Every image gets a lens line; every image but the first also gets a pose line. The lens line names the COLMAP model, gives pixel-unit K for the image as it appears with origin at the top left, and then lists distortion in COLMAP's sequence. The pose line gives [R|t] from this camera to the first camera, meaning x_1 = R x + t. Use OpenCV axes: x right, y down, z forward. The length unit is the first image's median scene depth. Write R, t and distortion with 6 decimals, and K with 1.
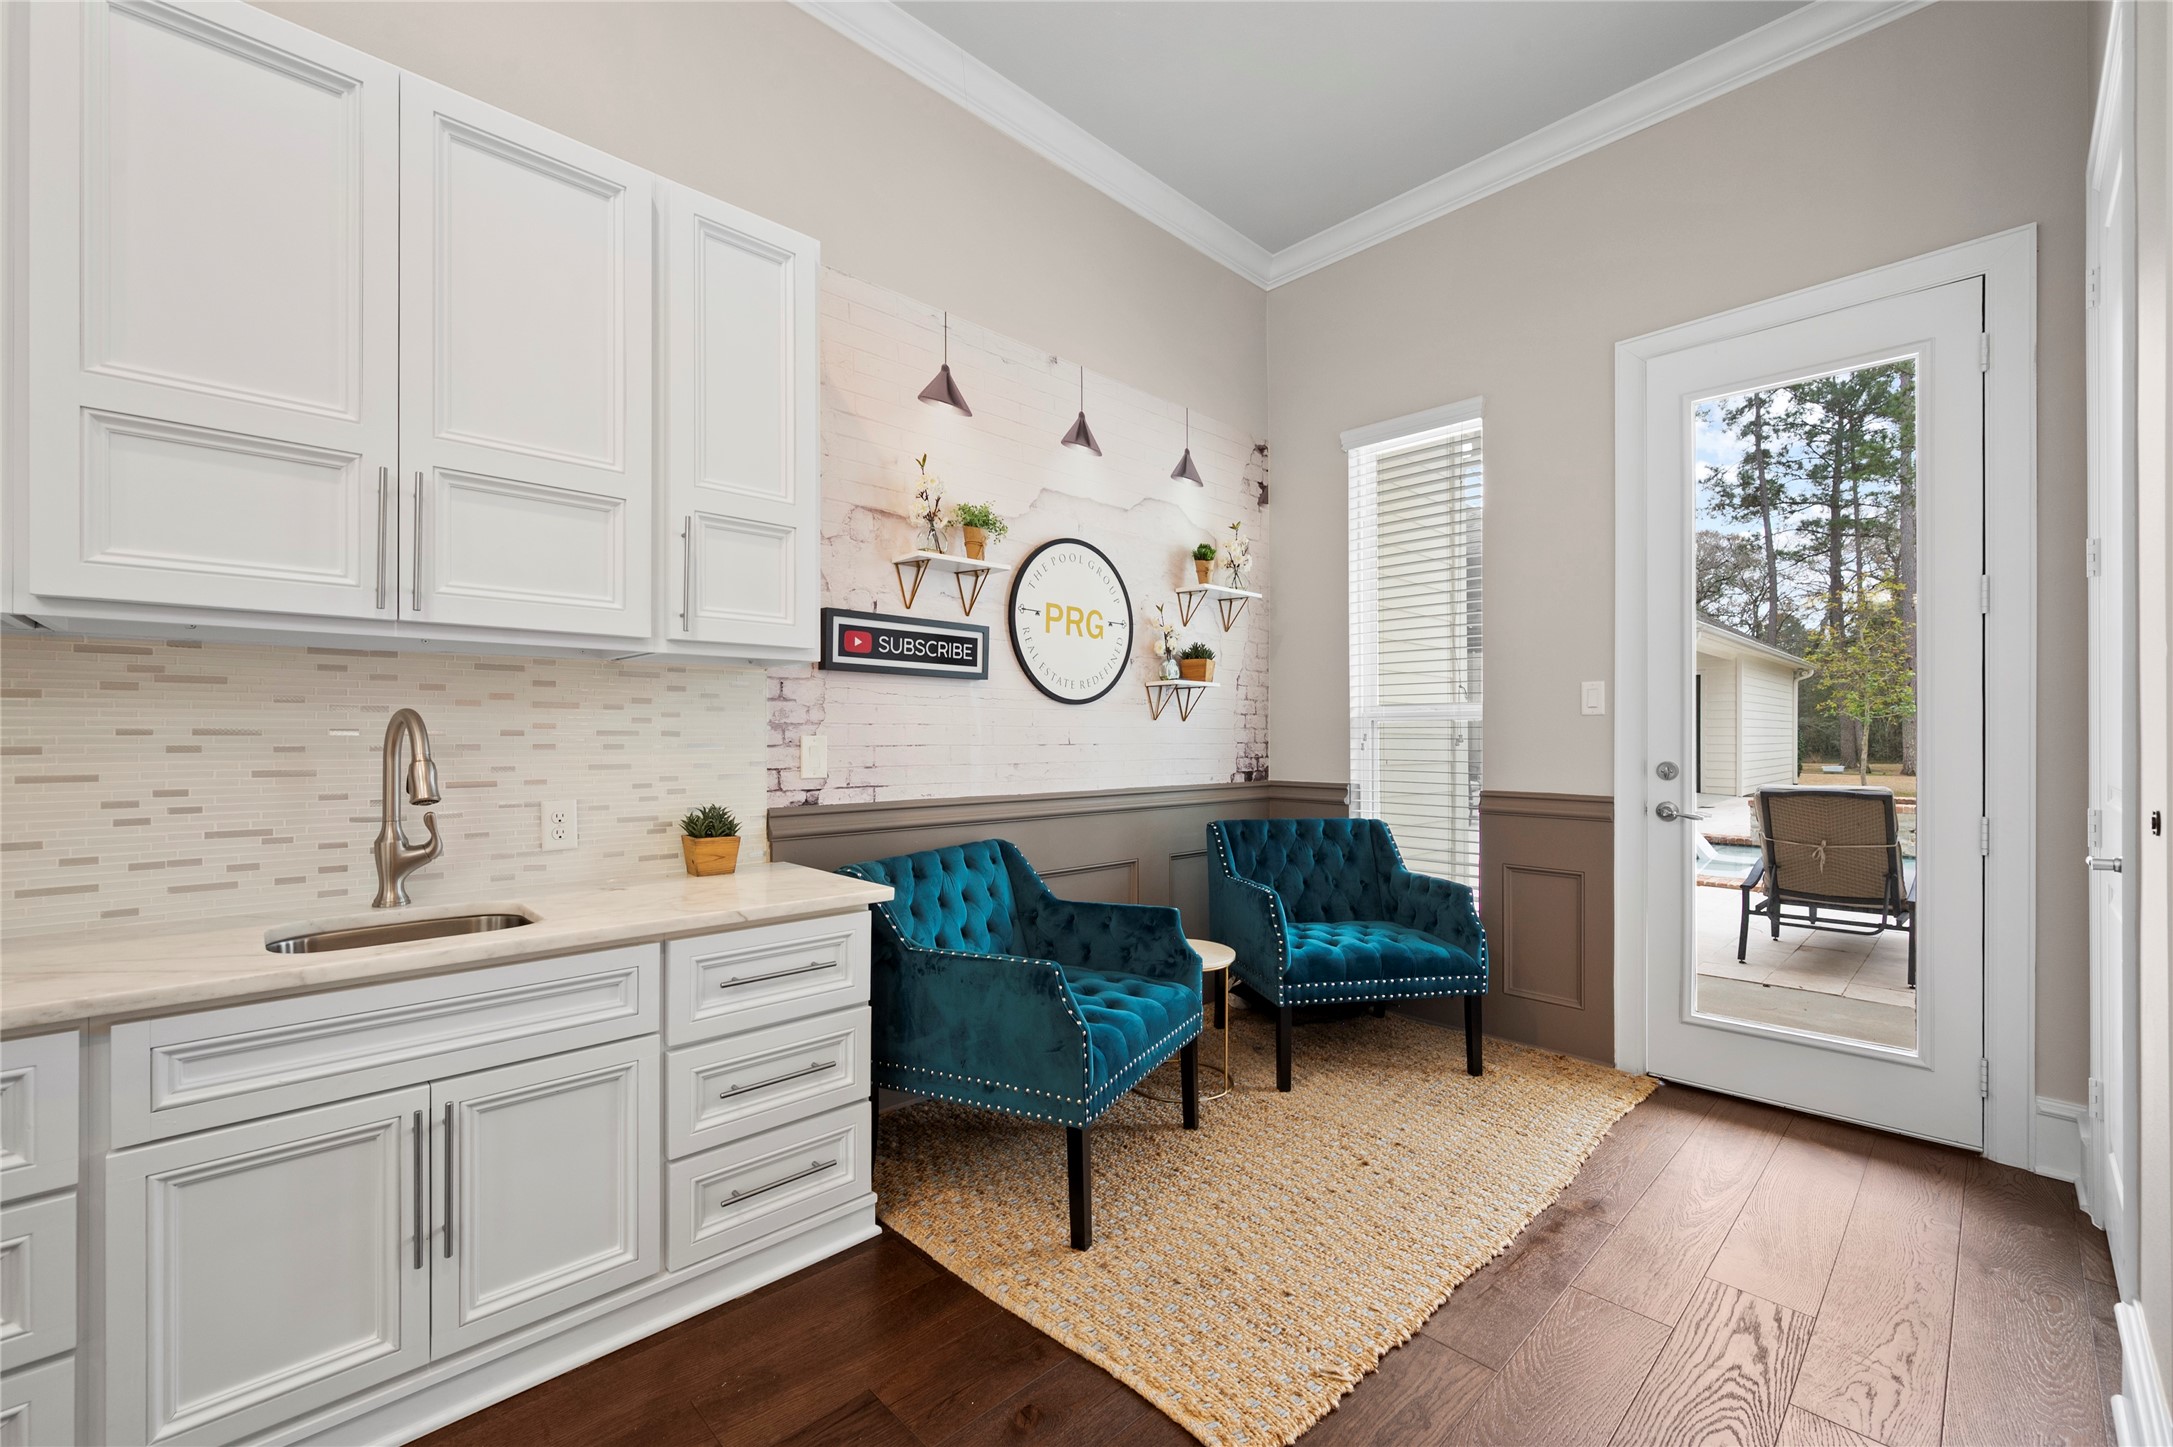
lens RADIAL K [[890.1, 0, 1089.4], [0, 890.1, 741.5], [0, 0, 1]] dist [-0.001448, -0.000341]
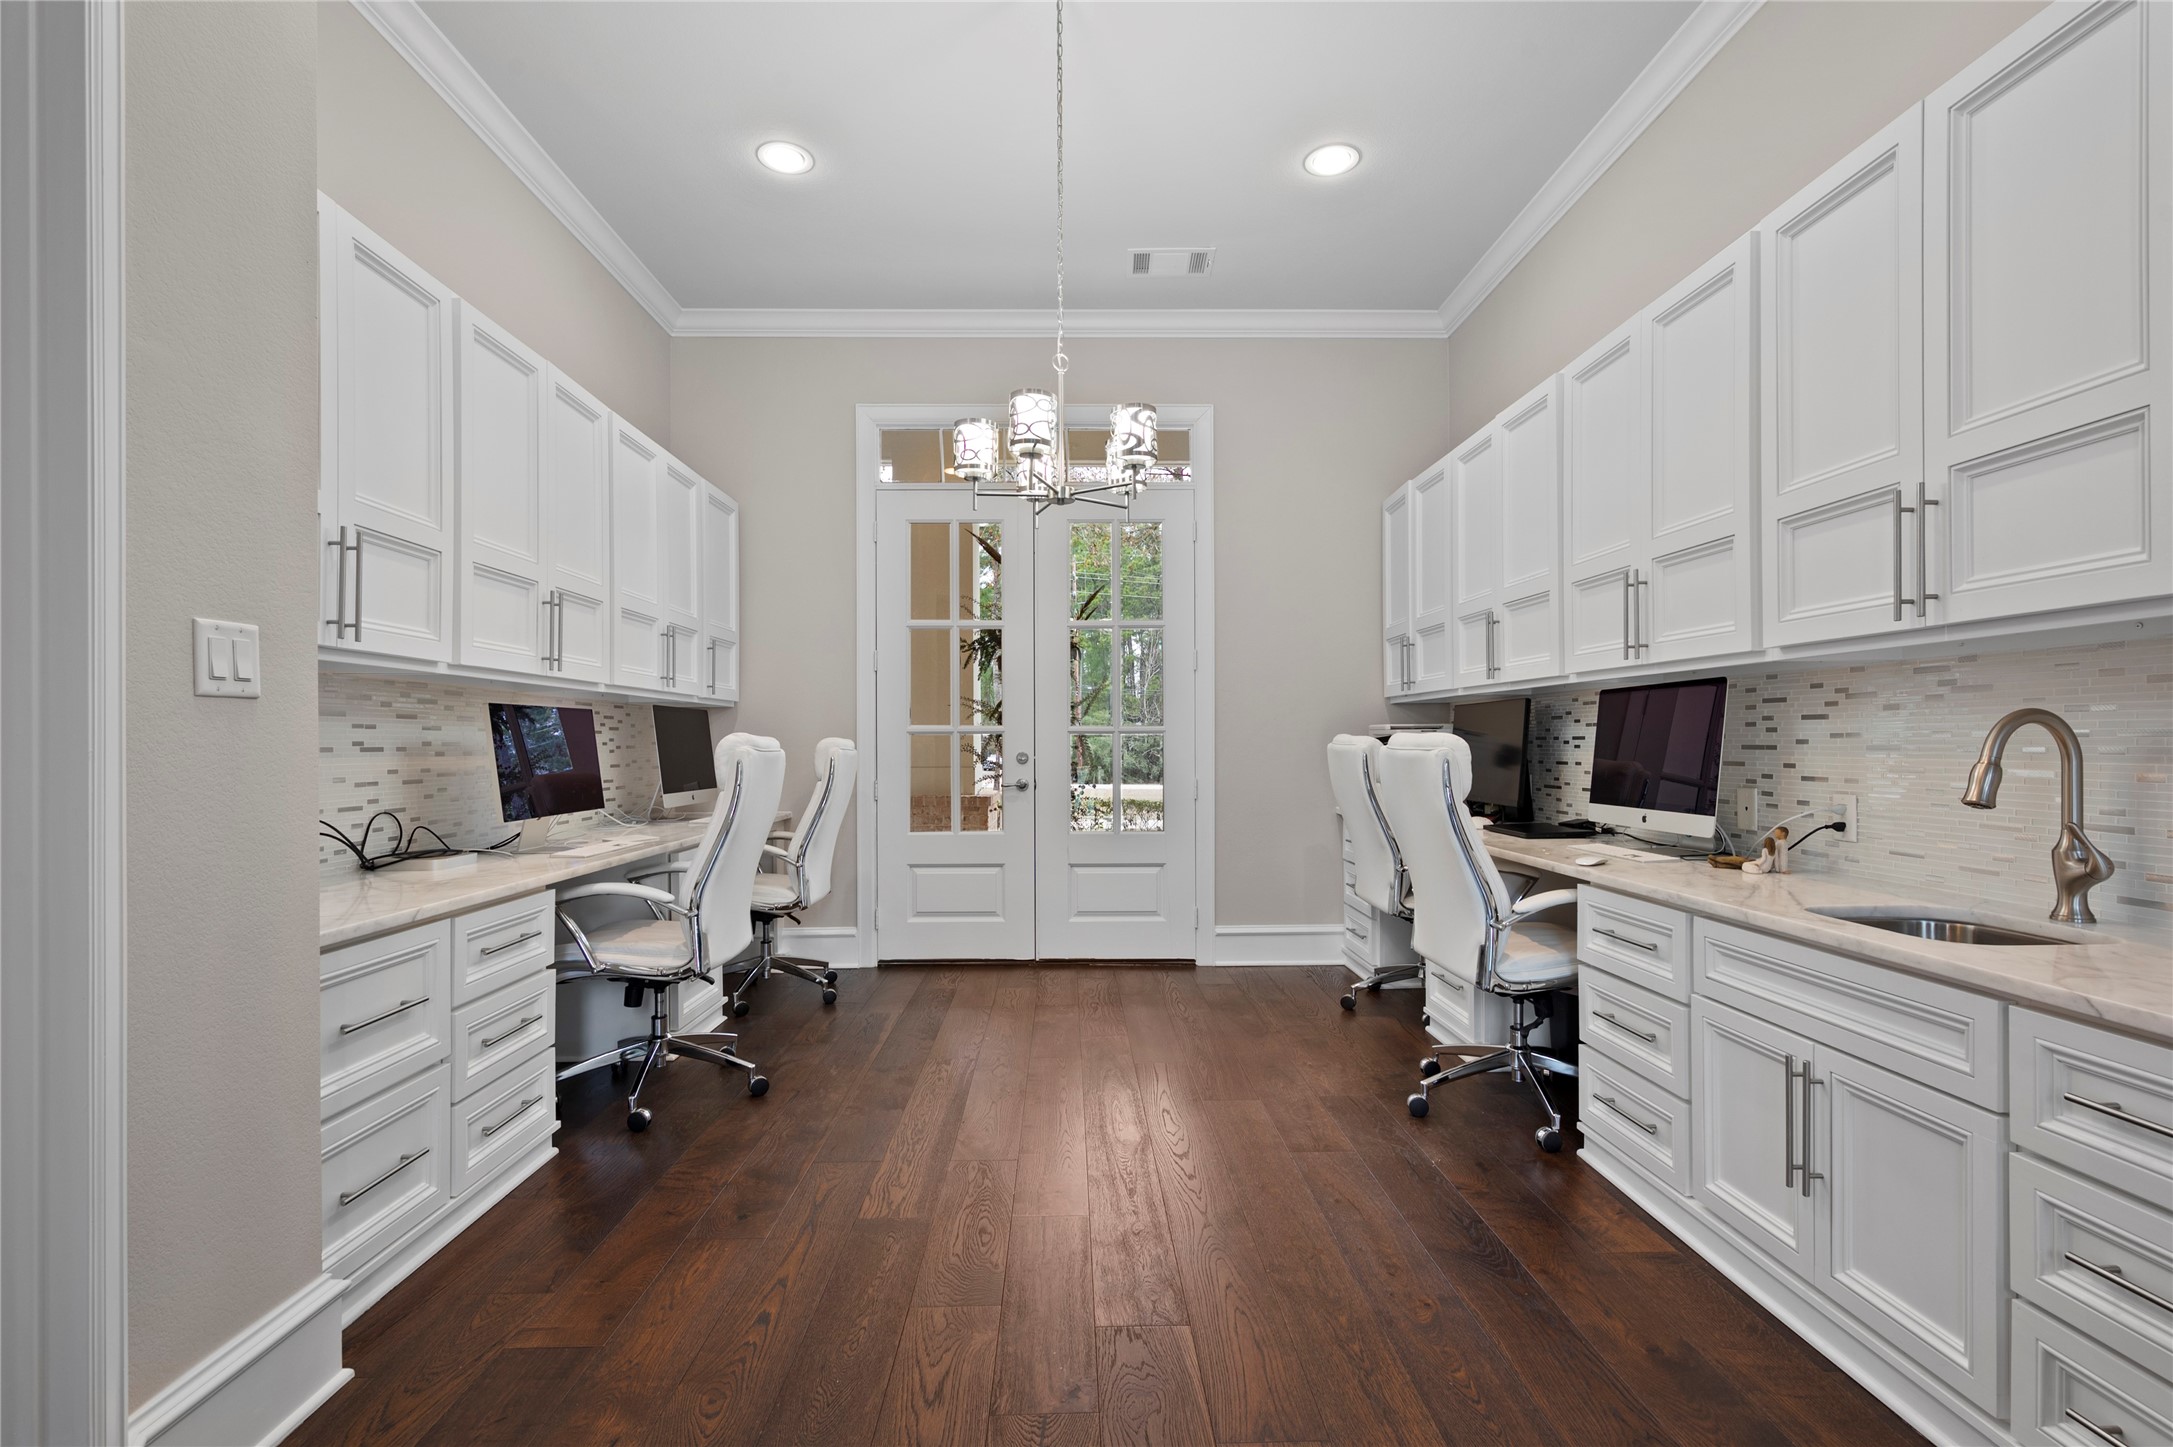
lens RADIAL K [[966.1, 0, 1086.5], [0, 966.1, 723.5], [0, 0, 1]] dist [0.000125, 0.000083]
pose [[-0.685651, -0.009651, -0.727866, 0.710841], [-0.000952, 0.999923, -0.012361, -0.006784], [0.727930, -0.007783, -0.685608, 1.036335]]
